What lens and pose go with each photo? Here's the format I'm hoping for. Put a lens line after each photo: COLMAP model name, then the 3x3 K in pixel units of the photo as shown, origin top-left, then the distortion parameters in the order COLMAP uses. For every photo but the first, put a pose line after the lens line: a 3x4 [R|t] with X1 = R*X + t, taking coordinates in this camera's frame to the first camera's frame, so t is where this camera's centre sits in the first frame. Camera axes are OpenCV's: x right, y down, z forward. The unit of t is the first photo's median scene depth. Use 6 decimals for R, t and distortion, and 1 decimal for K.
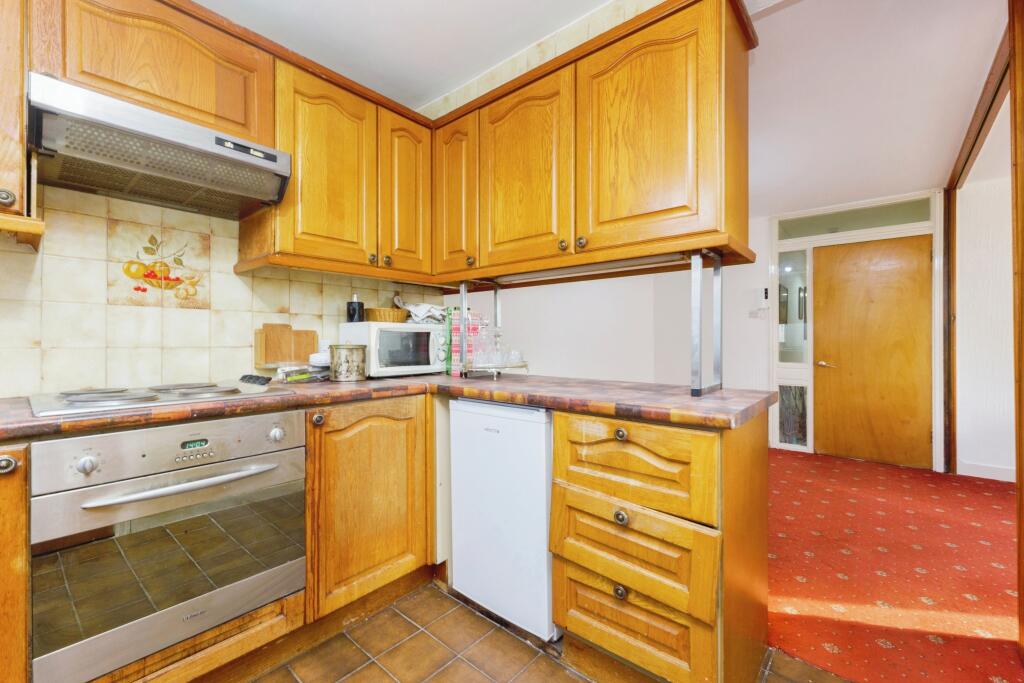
lens RADIAL K [[424.5, 0, 492.1], [0, 424.5, 340.7], [0, 0, 1]] dist [-0.010189, 0.000446]
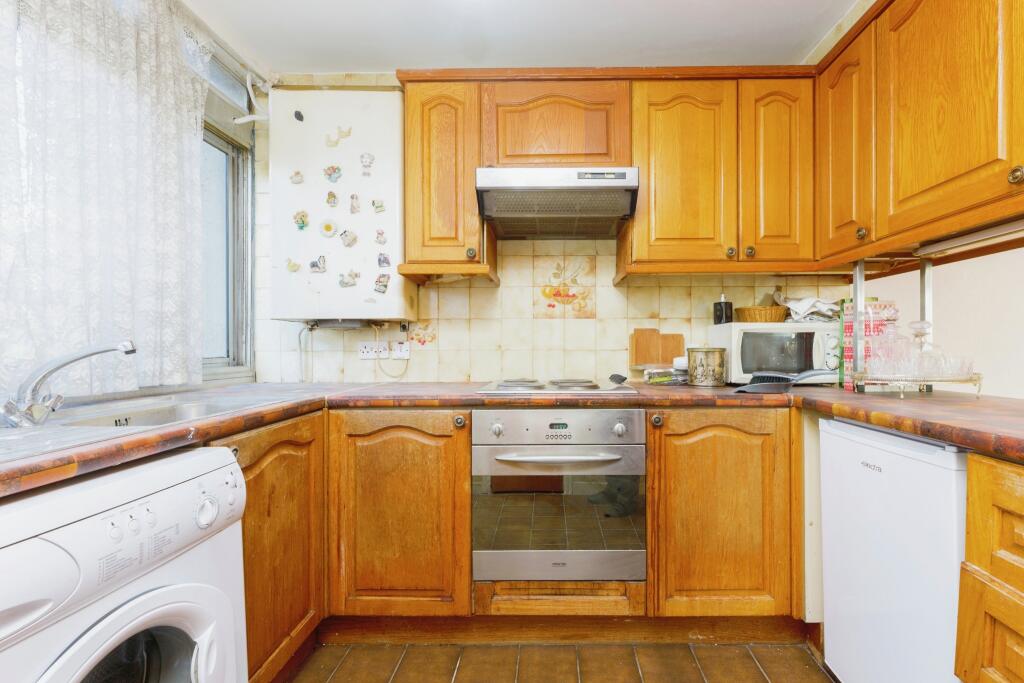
lens RADIAL K [[424.5, 0, 517.3], [0, 424.5, 349.7], [0, 0, 1]] dist [-0.010189, 0.000446]
pose [[0.646503, 0.003522, -0.762903, 0.129431], [0.000927, 0.999985, 0.005403, 0.009499], [0.762911, -0.004200, 0.646490, 0.078405]]
